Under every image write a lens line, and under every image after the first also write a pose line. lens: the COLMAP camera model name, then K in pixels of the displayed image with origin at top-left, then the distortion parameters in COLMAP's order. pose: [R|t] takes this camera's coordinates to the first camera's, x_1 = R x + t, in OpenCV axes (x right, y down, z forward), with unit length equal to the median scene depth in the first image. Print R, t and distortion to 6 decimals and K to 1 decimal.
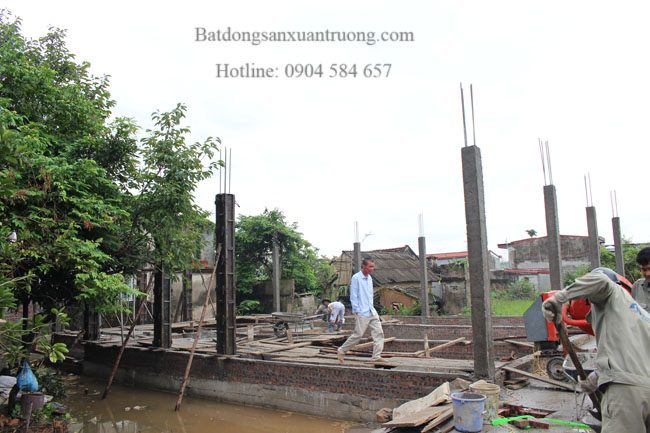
lens RADIAL K [[537.6, 0, 324.8], [0, 537.6, 215.9], [0, 0, 1]] dist [-0.160022, 0.133953]
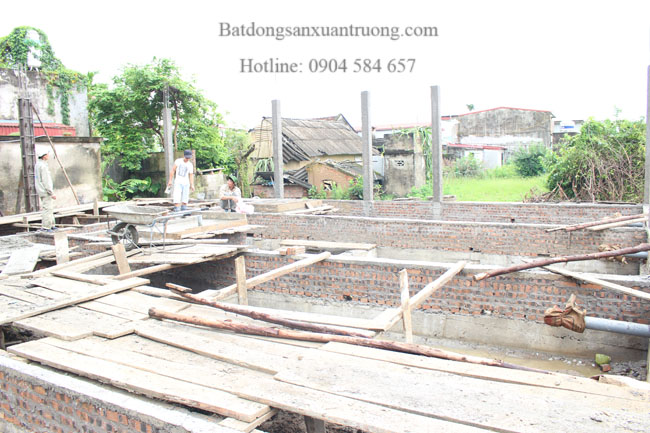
lens RADIAL K [[537.6, 0, 325.6], [0, 537.6, 213.7], [0, 0, 1]] dist [-0.160022, 0.133953]
pose [[0.991538, -0.010806, 0.129368, 0.025926], [-0.018787, 0.974095, 0.225357, 0.030050], [-0.128452, -0.225880, 0.965649, 0.216320]]
